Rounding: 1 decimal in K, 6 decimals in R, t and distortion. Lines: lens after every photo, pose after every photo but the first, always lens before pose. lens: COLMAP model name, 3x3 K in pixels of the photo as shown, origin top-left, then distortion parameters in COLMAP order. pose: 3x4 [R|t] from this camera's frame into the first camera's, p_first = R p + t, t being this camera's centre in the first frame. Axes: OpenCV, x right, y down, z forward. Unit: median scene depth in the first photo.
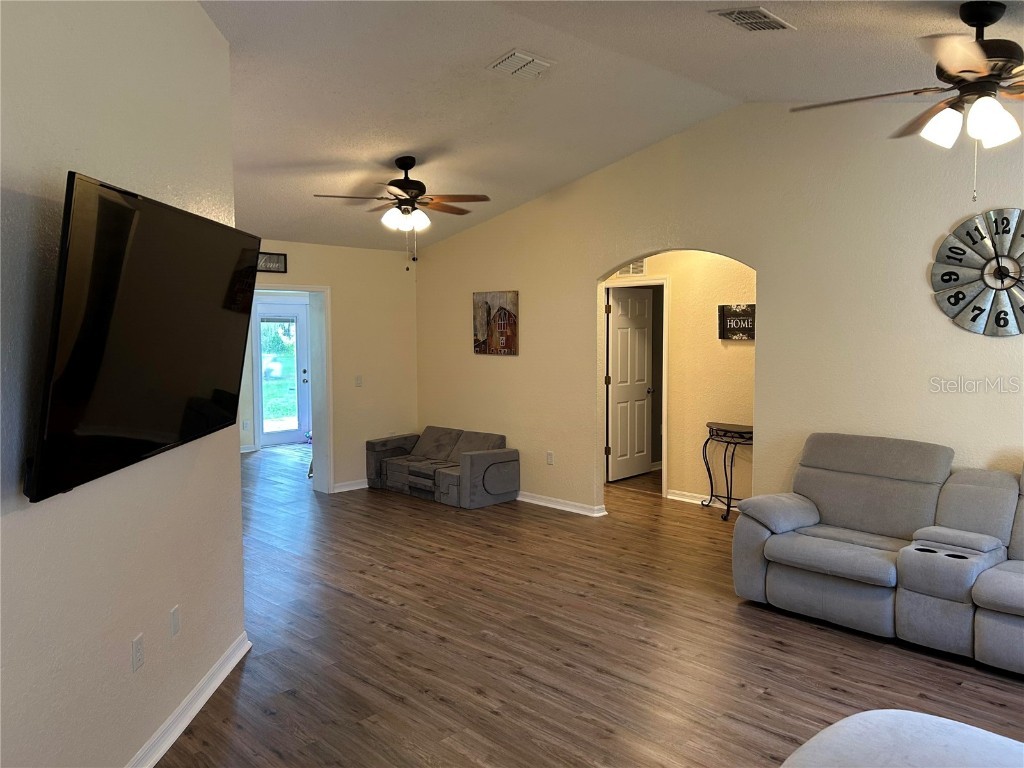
lens RADIAL K [[771.9, 0, 508.5], [0, 771.9, 377.2], [0, 0, 1]] dist [0.064562, -0.064501]
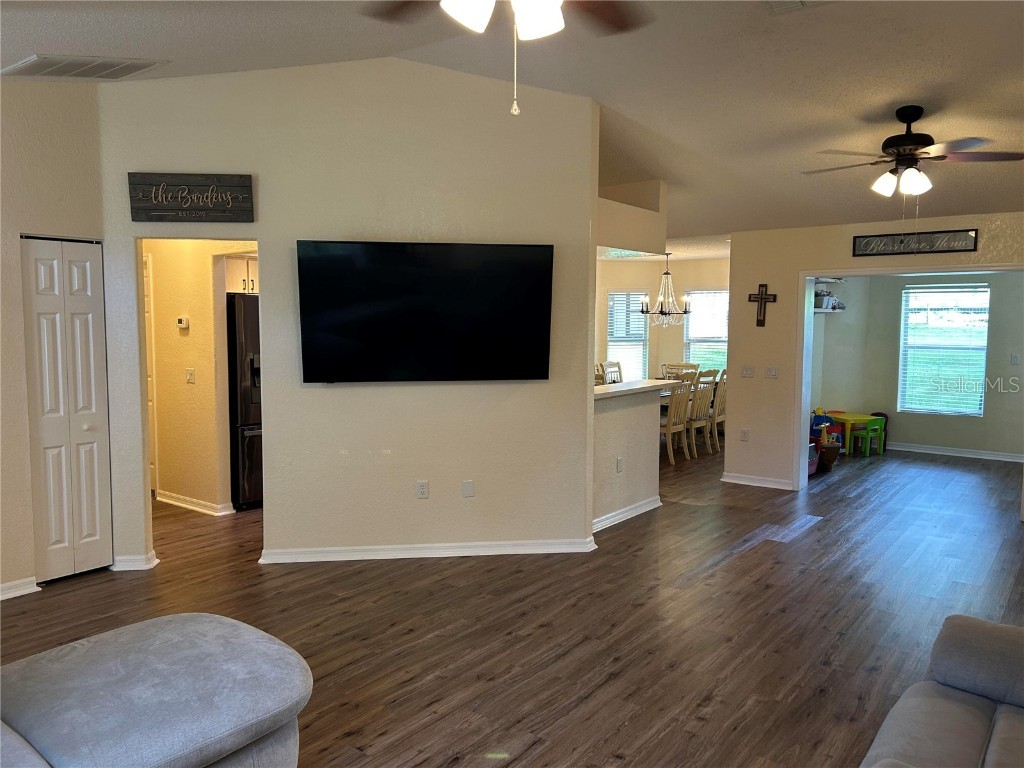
lens RADIAL K [[771.9, 0, 514.2], [0, 771.9, 382.3], [0, 0, 1]] dist [0.064562, -0.064501]
pose [[0.136612, 0.088566, -0.986658, 0.793633], [-0.071087, 0.994304, 0.079410, -0.032546], [0.988071, 0.059291, 0.142130, 0.577270]]
